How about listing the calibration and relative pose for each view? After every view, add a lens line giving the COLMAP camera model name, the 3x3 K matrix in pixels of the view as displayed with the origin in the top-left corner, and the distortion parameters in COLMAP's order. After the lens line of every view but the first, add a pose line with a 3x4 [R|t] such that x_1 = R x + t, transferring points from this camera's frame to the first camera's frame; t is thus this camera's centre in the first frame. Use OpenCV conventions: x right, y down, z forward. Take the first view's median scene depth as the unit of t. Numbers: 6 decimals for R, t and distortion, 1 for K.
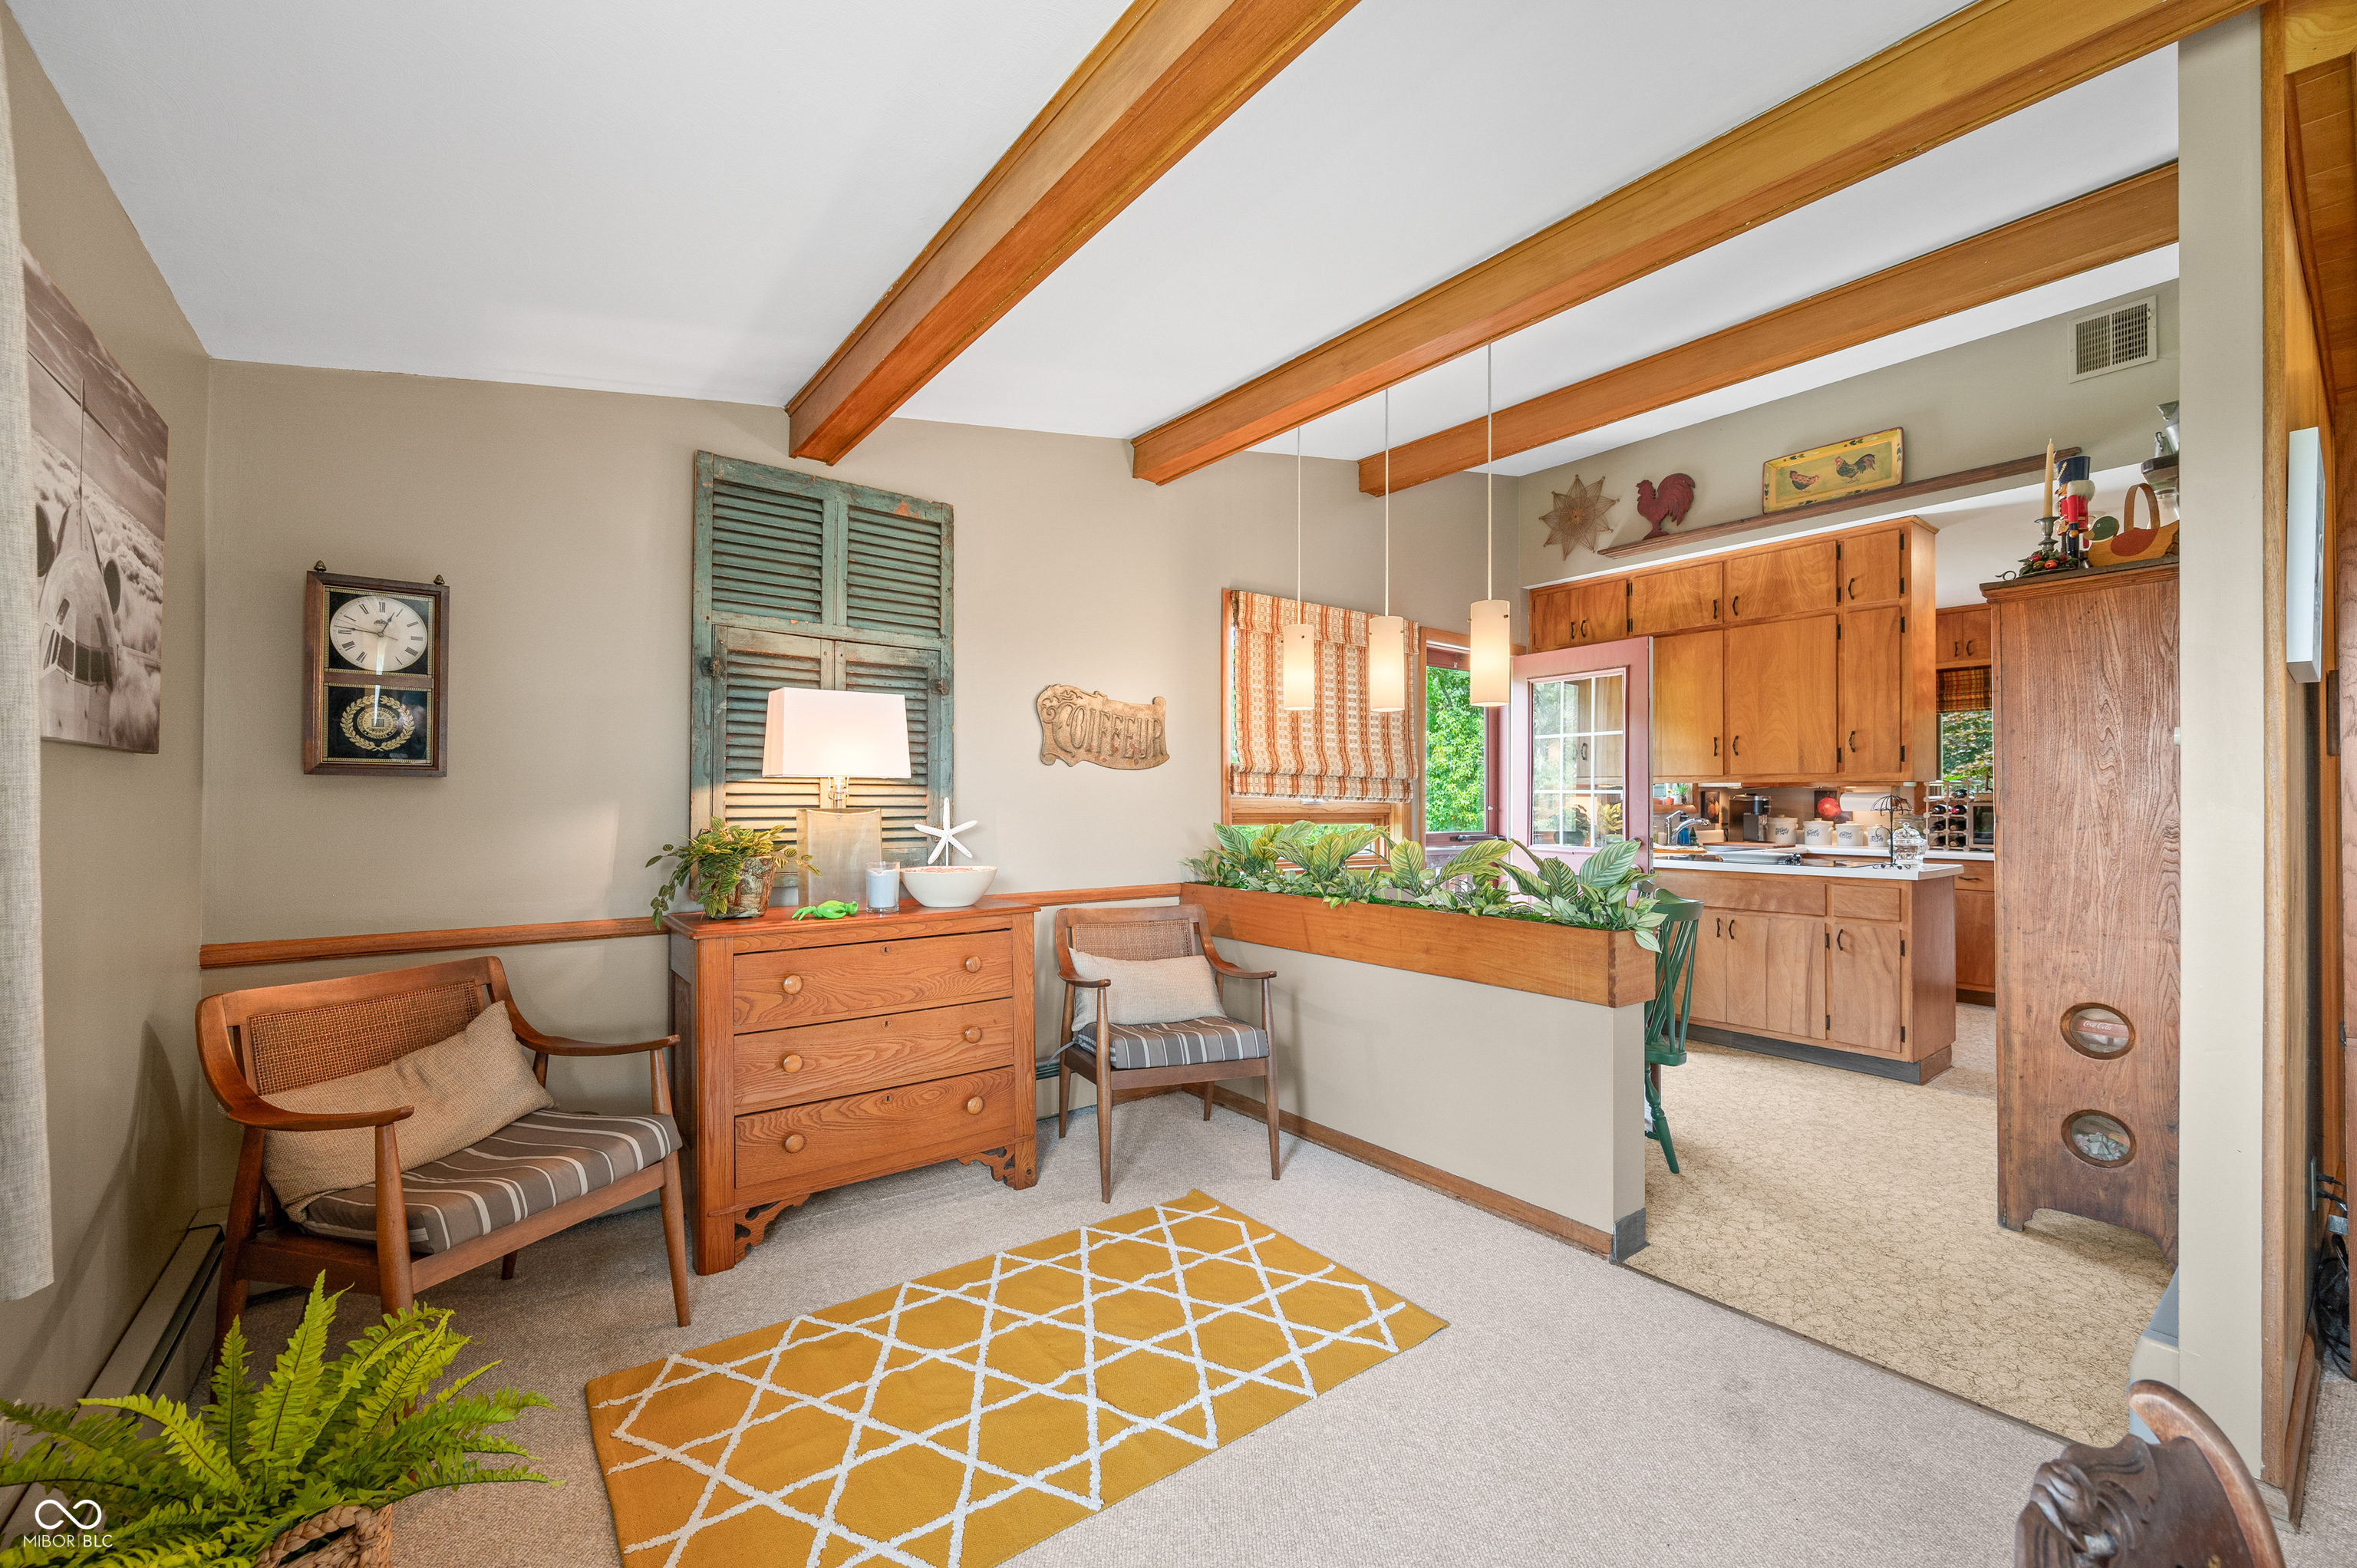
lens RADIAL K [[945.0, 0, 1178.9], [0, 945.0, 793.2], [0, 0, 1]] dist [-0.001230, -0.000229]
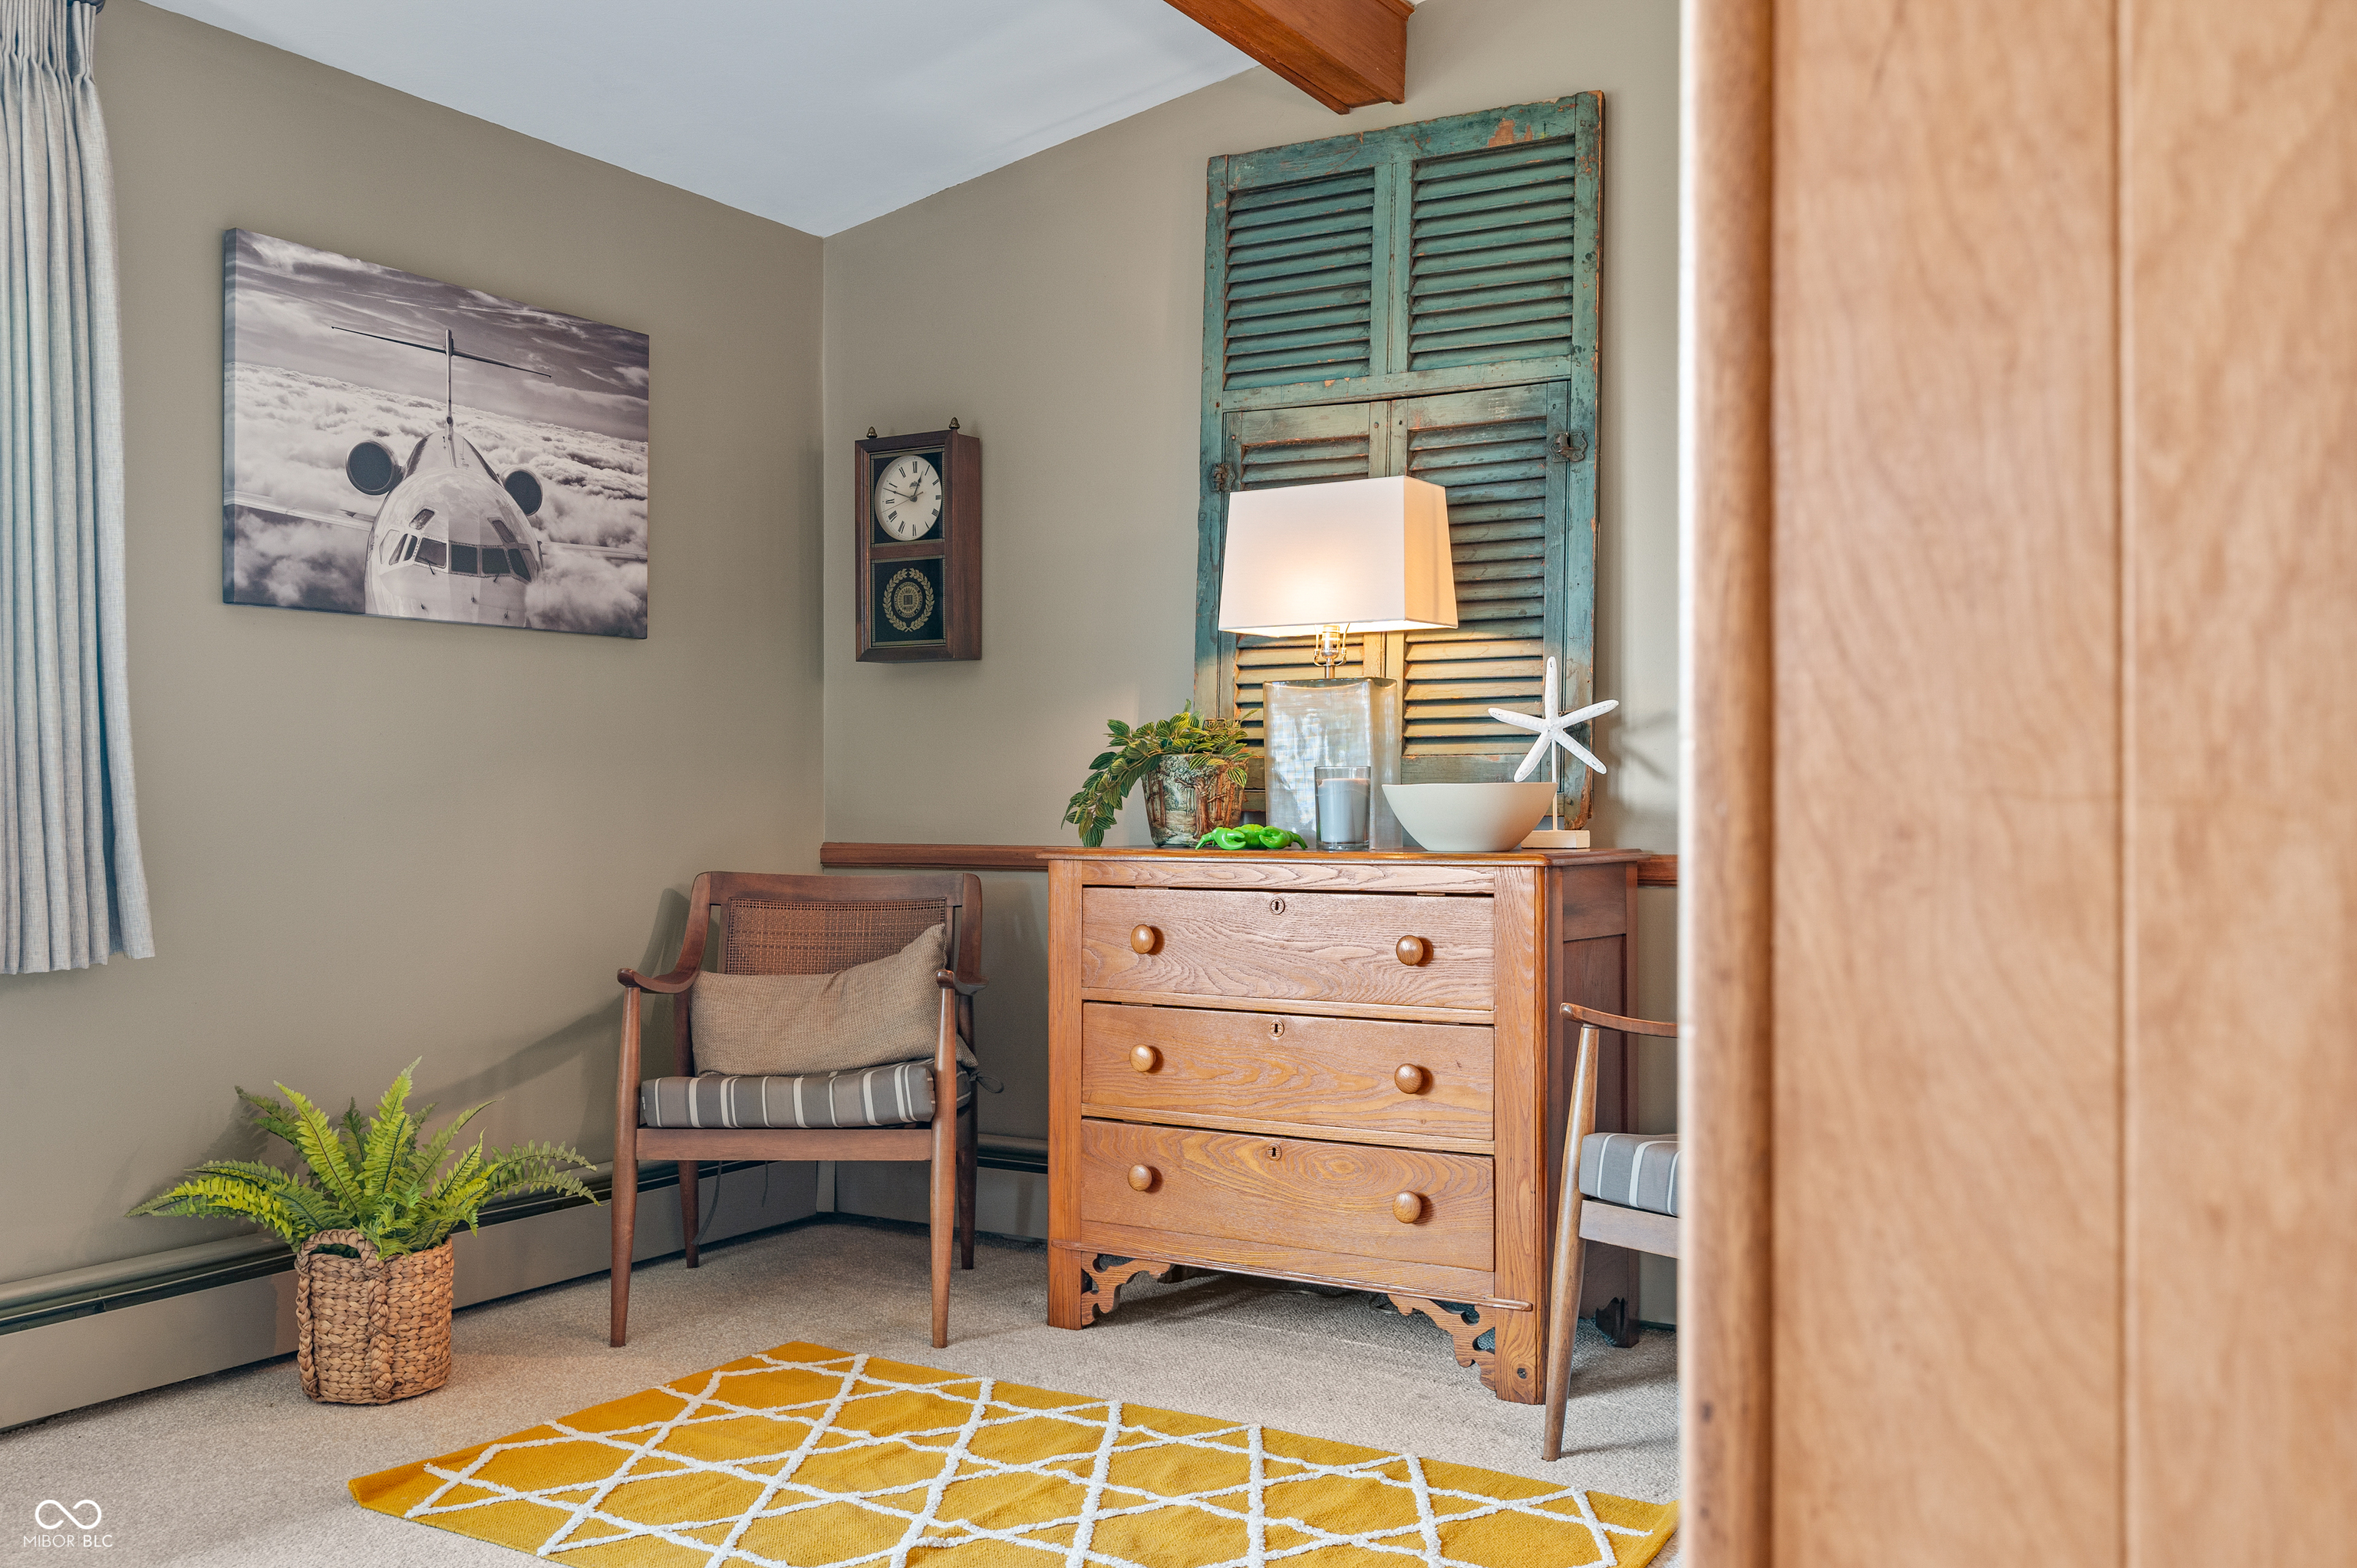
lens RADIAL K [[2061.4, 0, 1178.5], [0, 2061.4, 784.0], [0, 0, 1]] dist [-0.000726, 0.011960]
pose [[0.362013, -0.009088, -0.932129, 0.778225], [0.008853, 0.999941, -0.006311, 0.084147], [0.932131, -0.005967, 0.362072, 0.408084]]
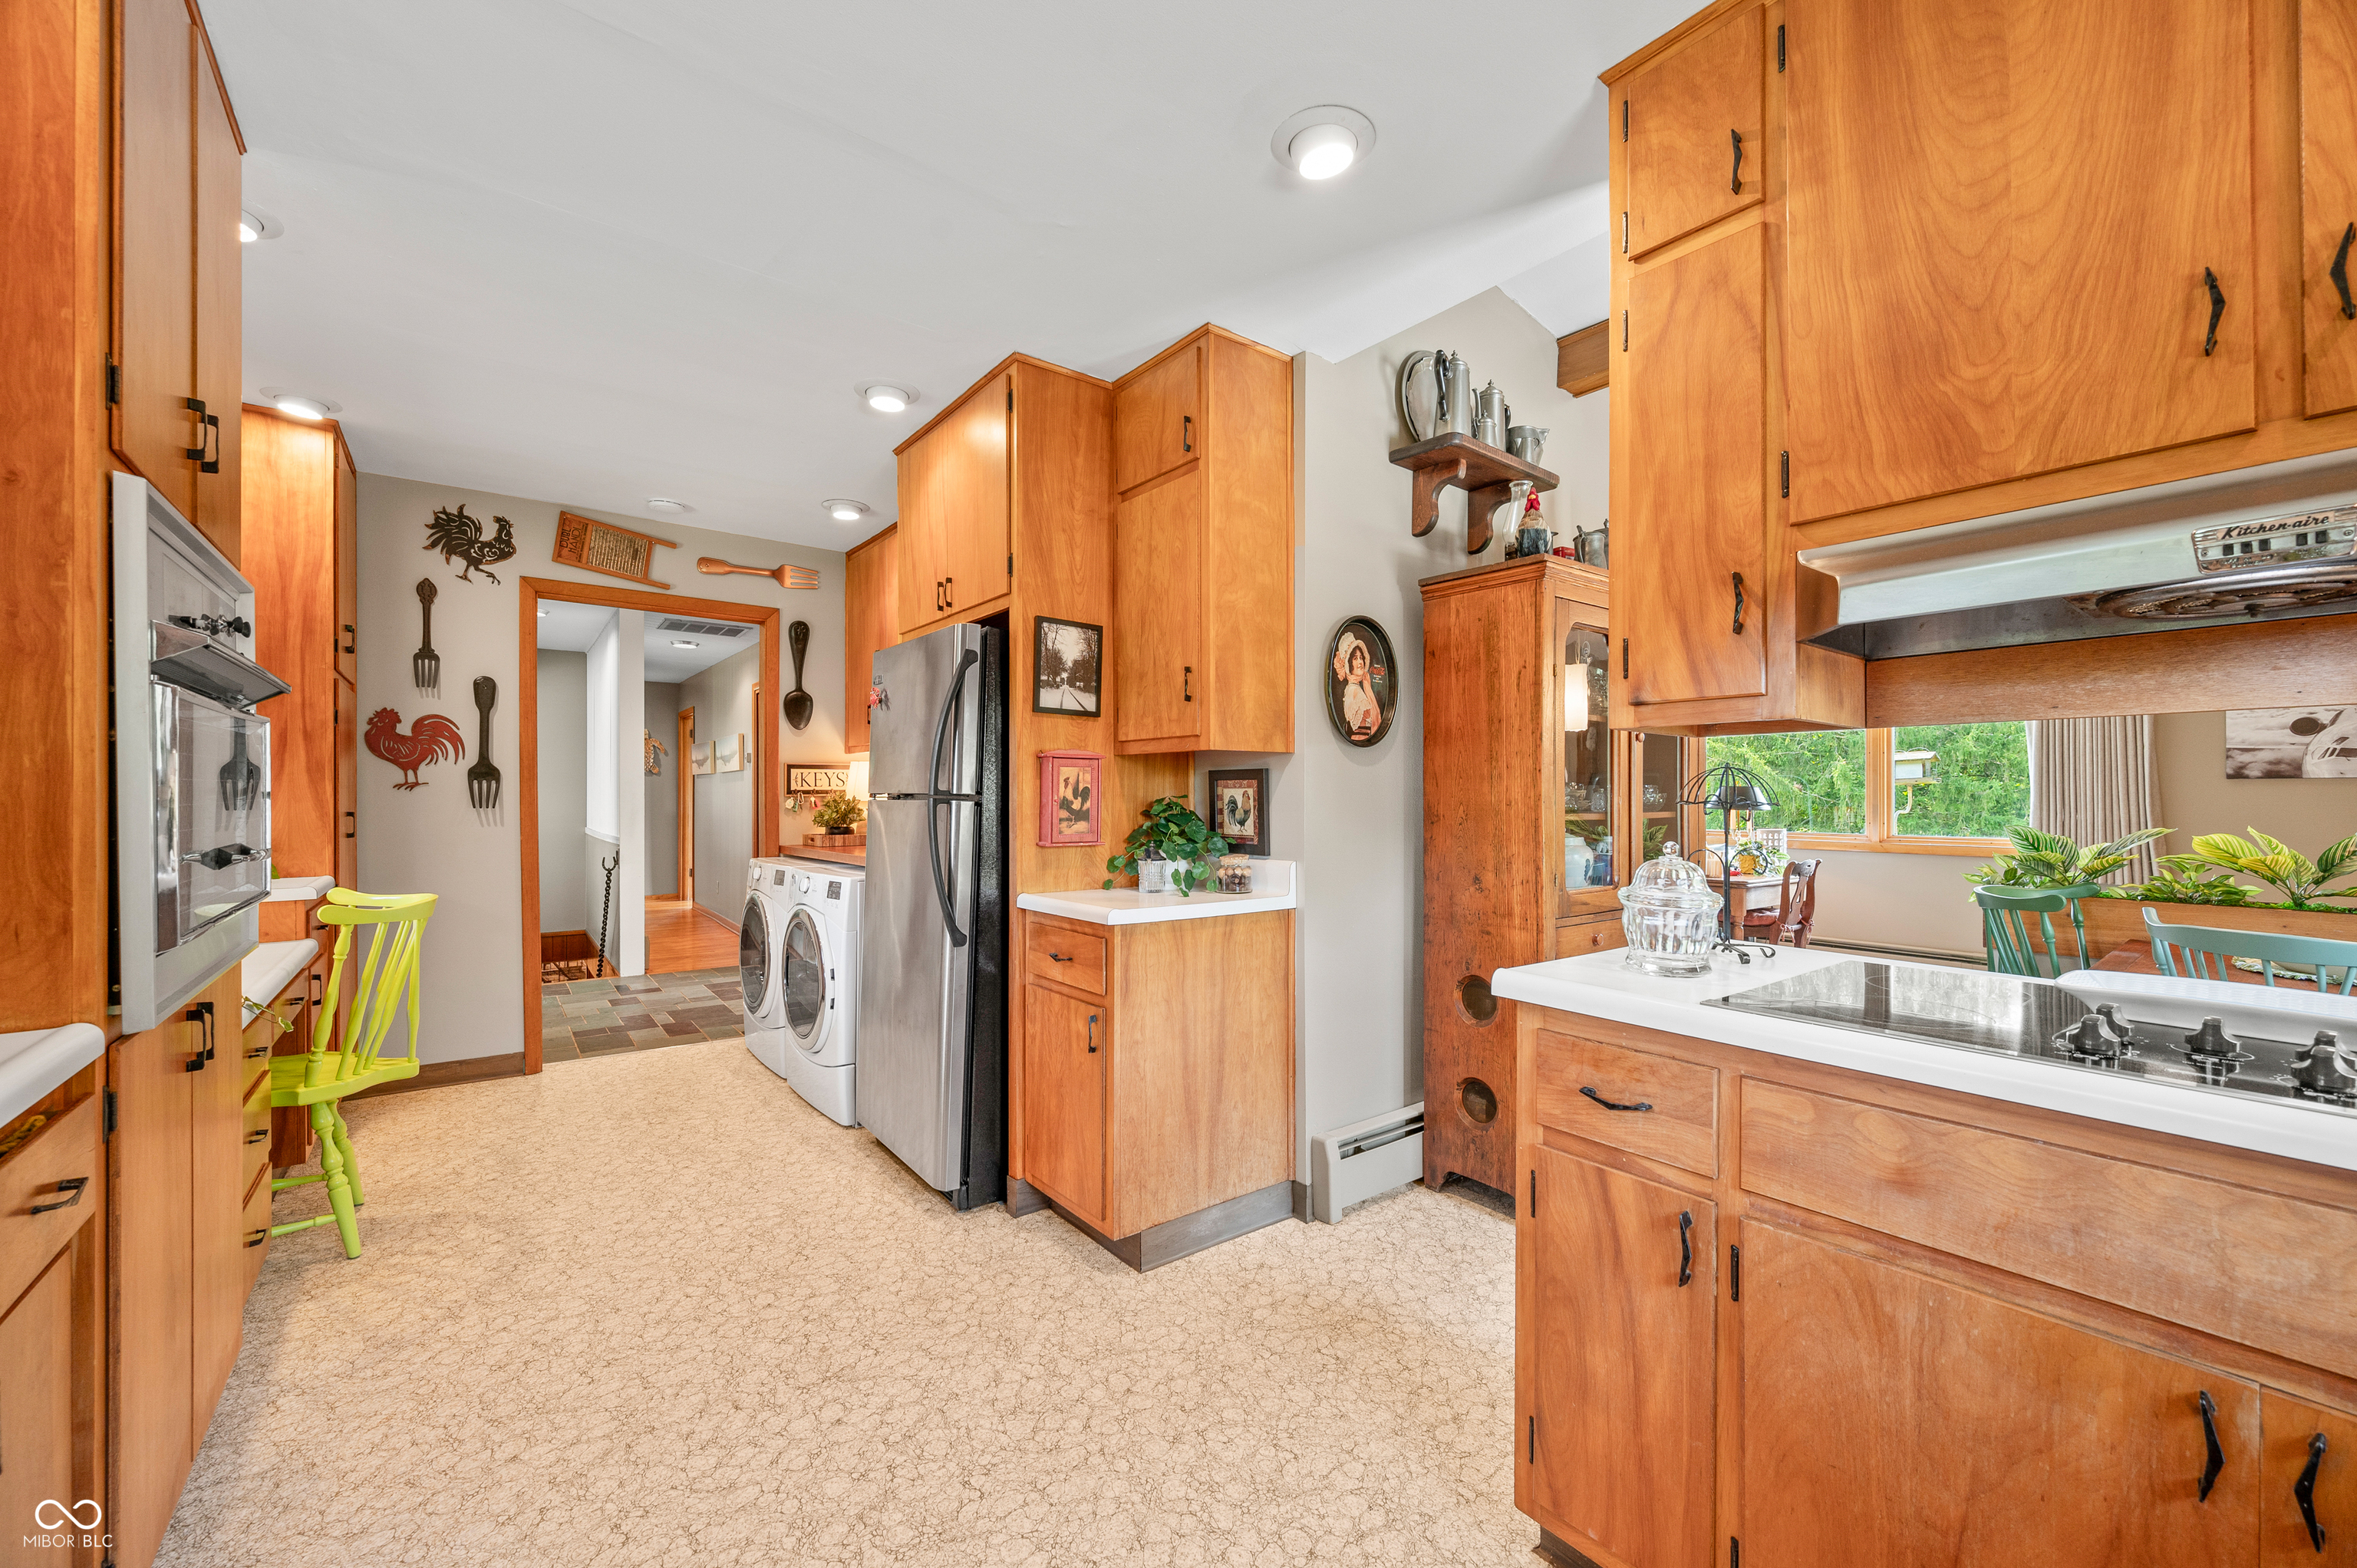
lens RADIAL K [[899.2, 0, 1180.1], [0, 899.2, 794.7], [0, 0, 1]] dist [-0.000065, -0.000071]
pose [[-0.999987, -0.004732, 0.002012, 1.347993], [-0.004752, 0.999935, -0.010405, 0.025759], [-0.001963, -0.010414, -0.999944, 1.892285]]
